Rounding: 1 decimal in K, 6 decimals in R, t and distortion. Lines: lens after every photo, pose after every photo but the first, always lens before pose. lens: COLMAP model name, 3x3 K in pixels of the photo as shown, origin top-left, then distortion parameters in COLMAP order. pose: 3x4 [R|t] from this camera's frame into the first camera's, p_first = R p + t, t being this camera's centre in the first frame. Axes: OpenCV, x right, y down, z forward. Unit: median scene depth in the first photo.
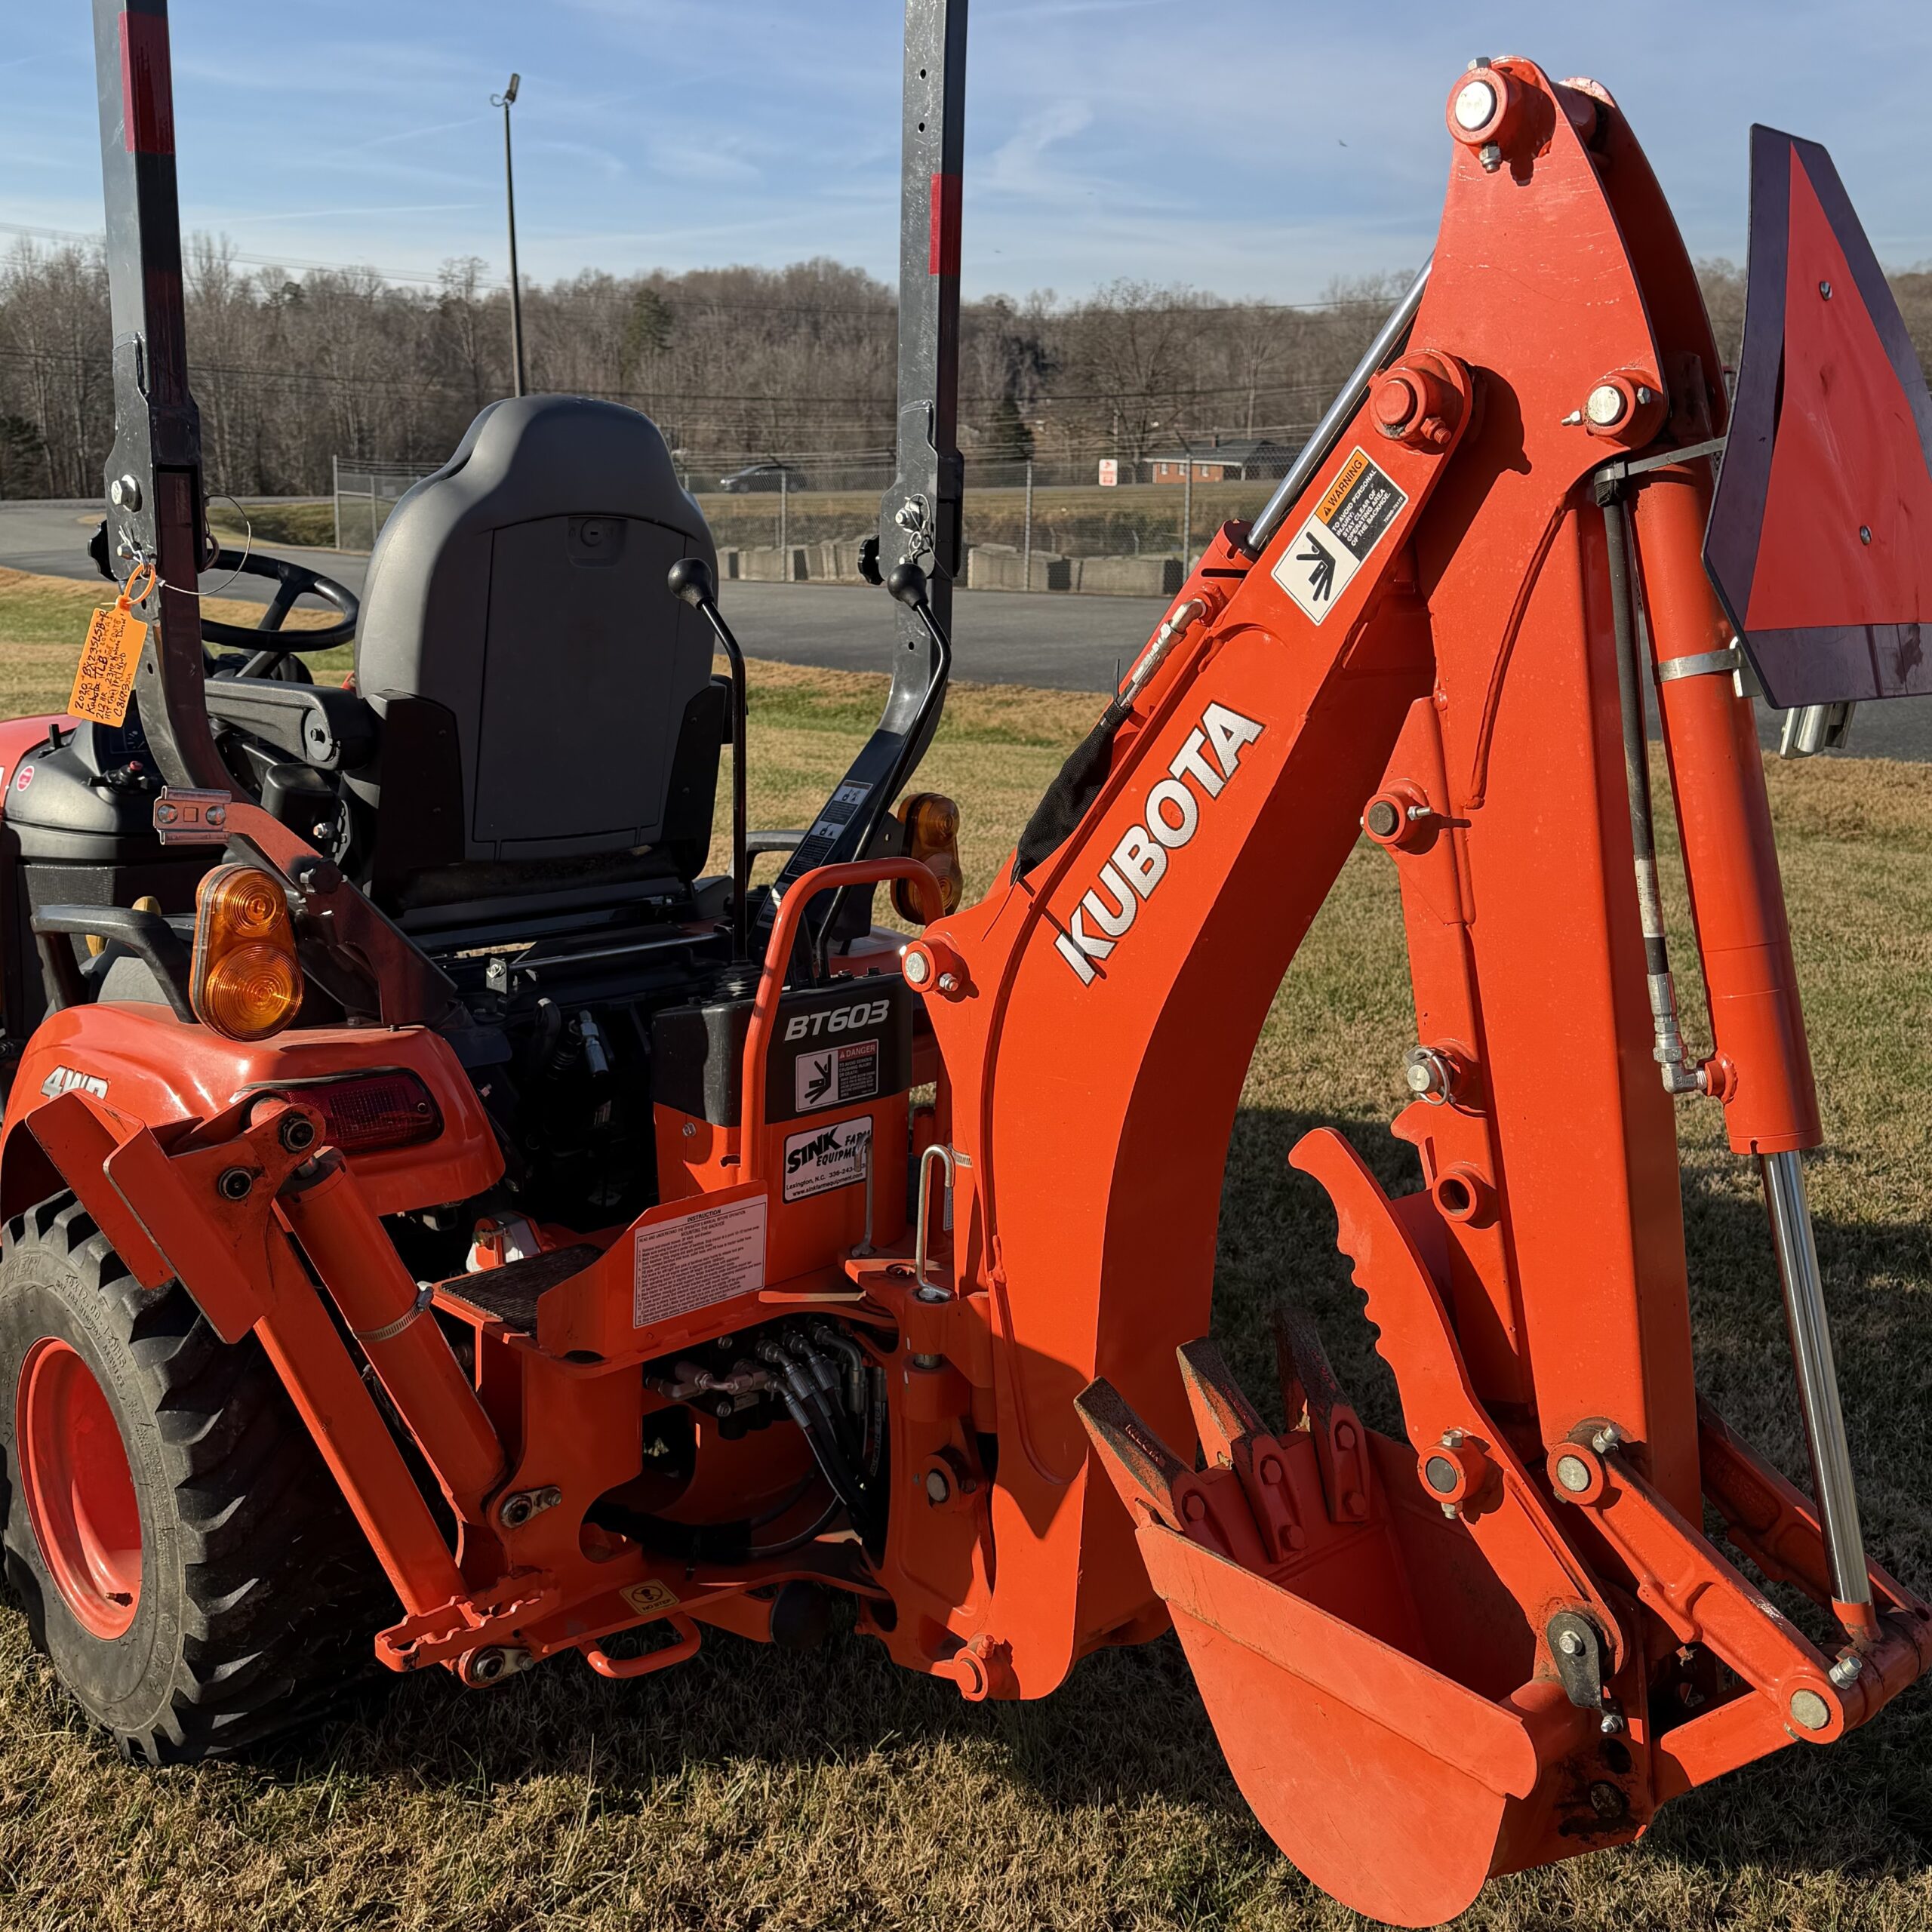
lens RADIAL K [[1995.4, 0, 966.0], [0, 1995.4, 966.0], [0, 0, 1]] dist [0.198850, -0.418260]
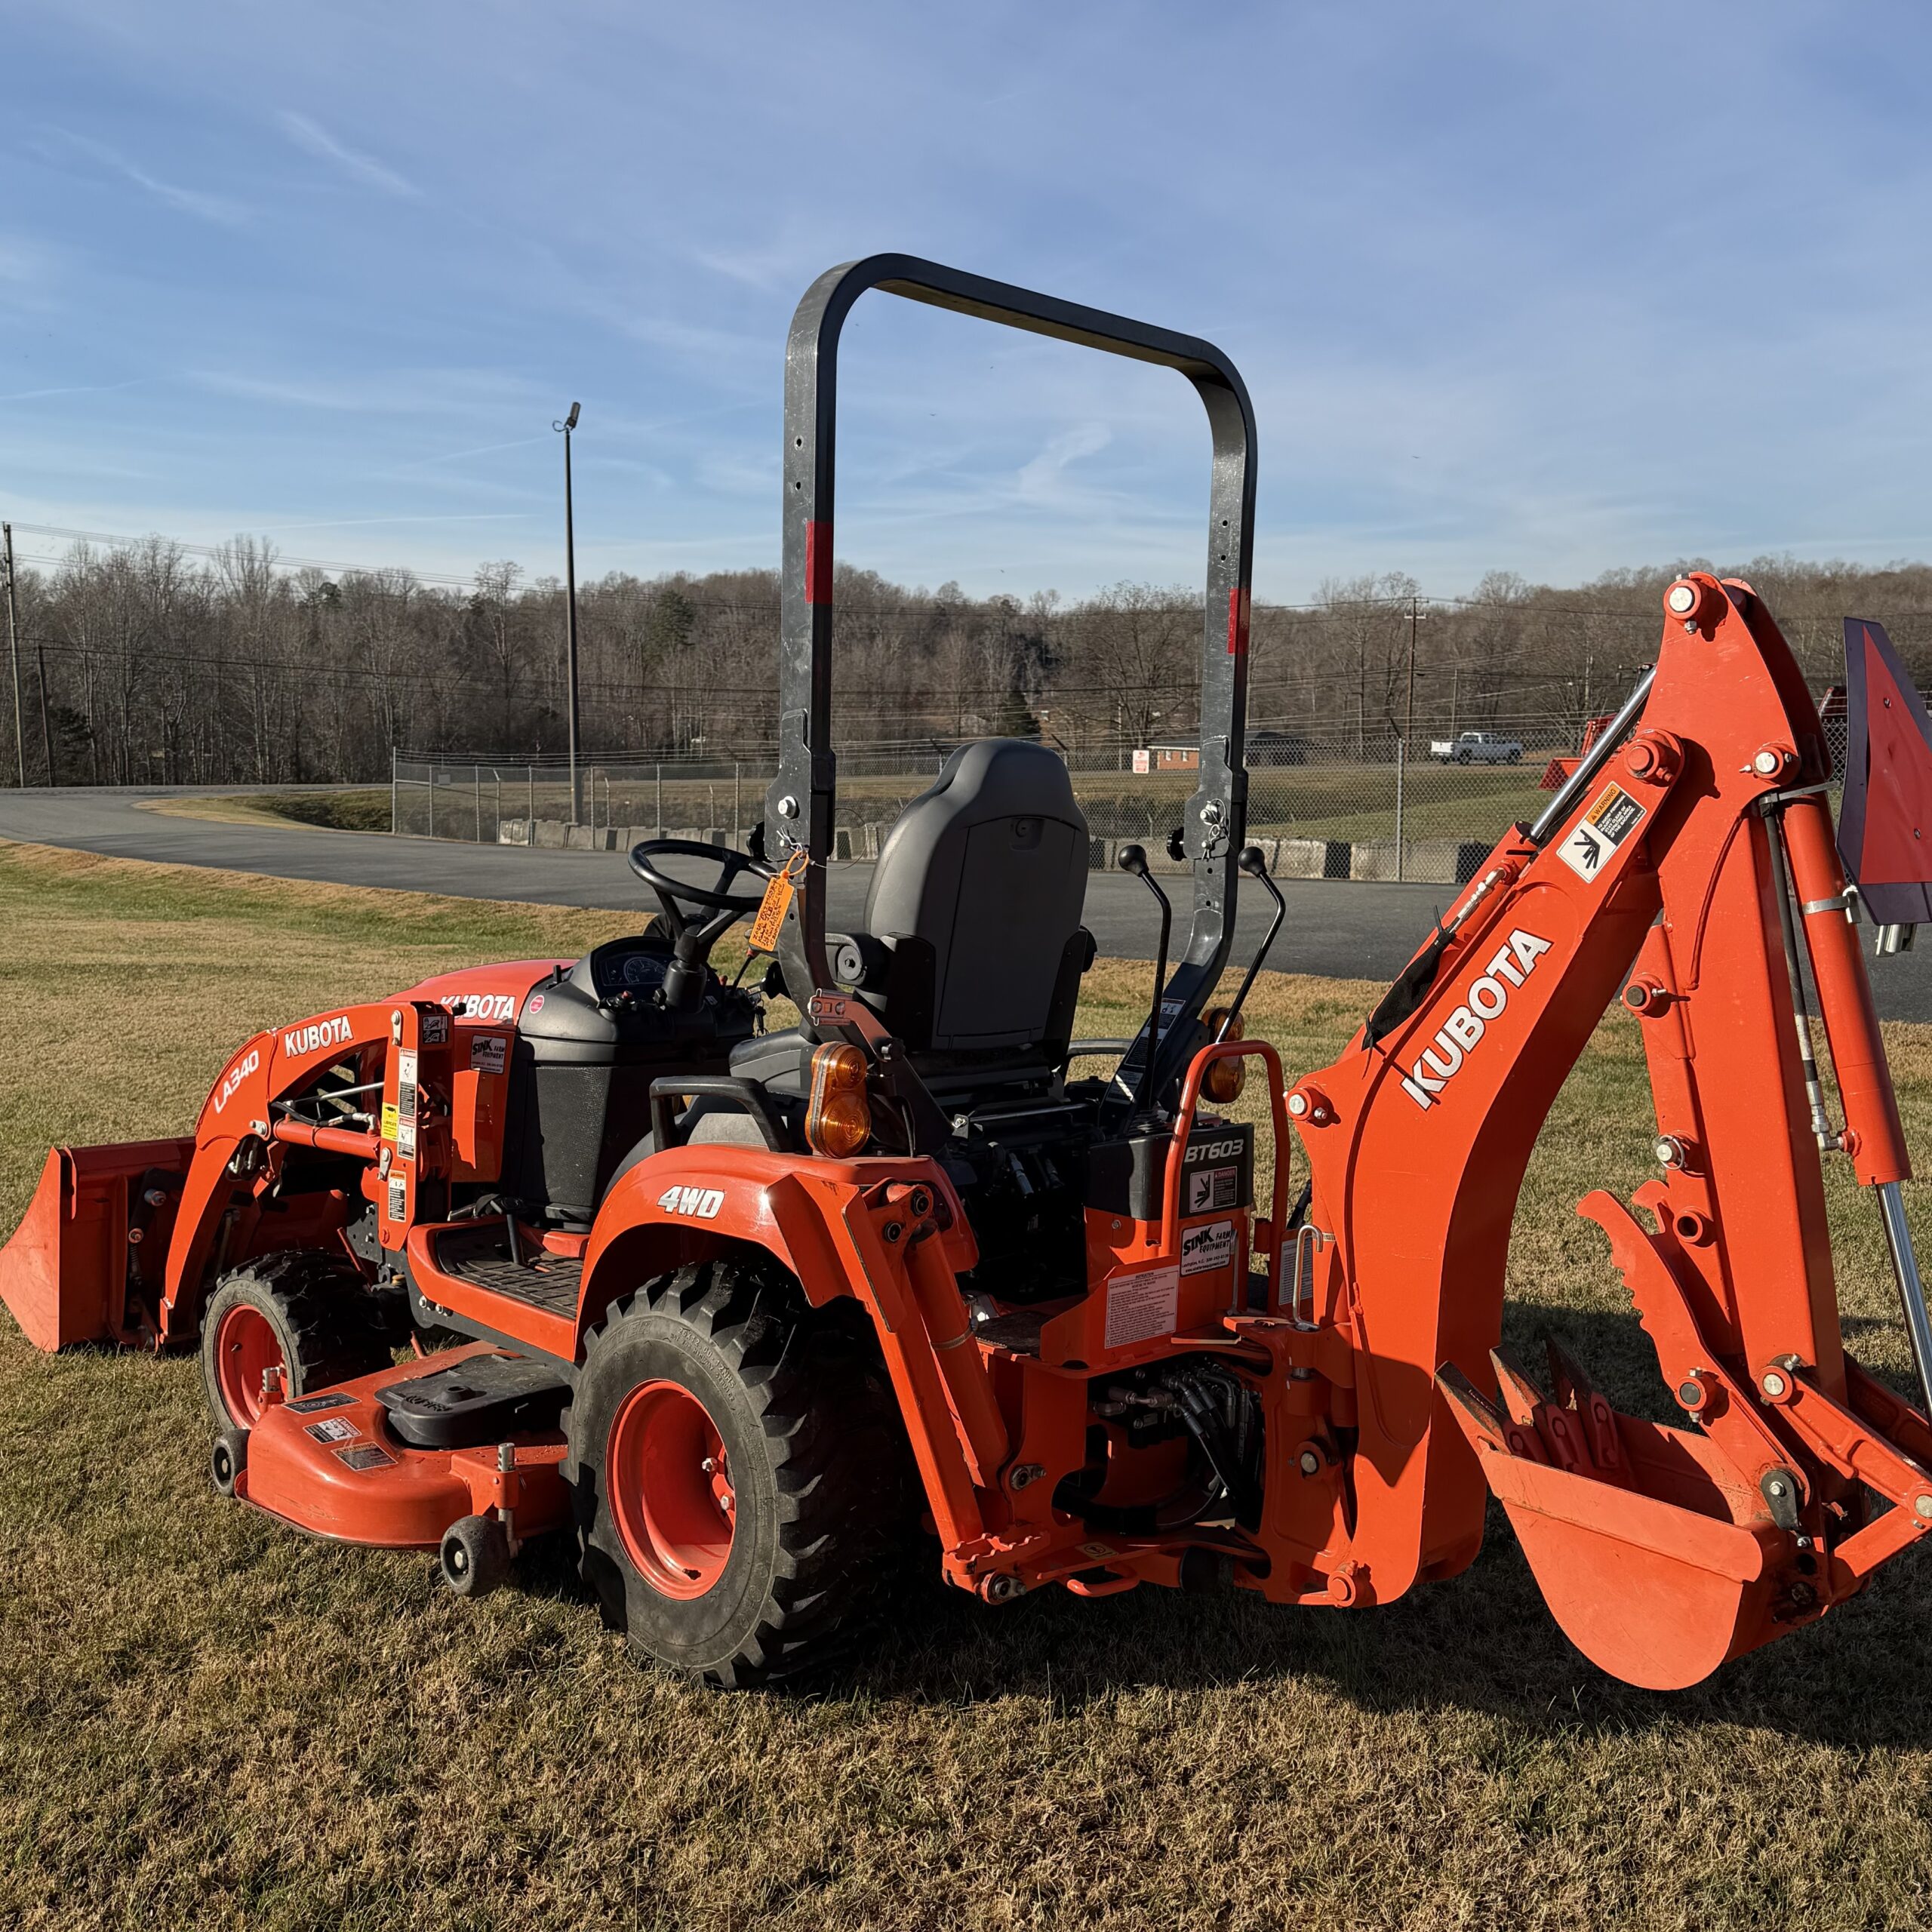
lens RADIAL K [[1995.4, 0, 966.0], [0, 1995.4, 966.0], [0, 0, 1]] dist [0.198850, -0.418260]
pose [[0.999994, 0.001752, -0.002877, -0.258654], [-0.002128, 0.990653, -0.136389, 0.099994], [0.002611, 0.136395, 0.990651, -0.507596]]
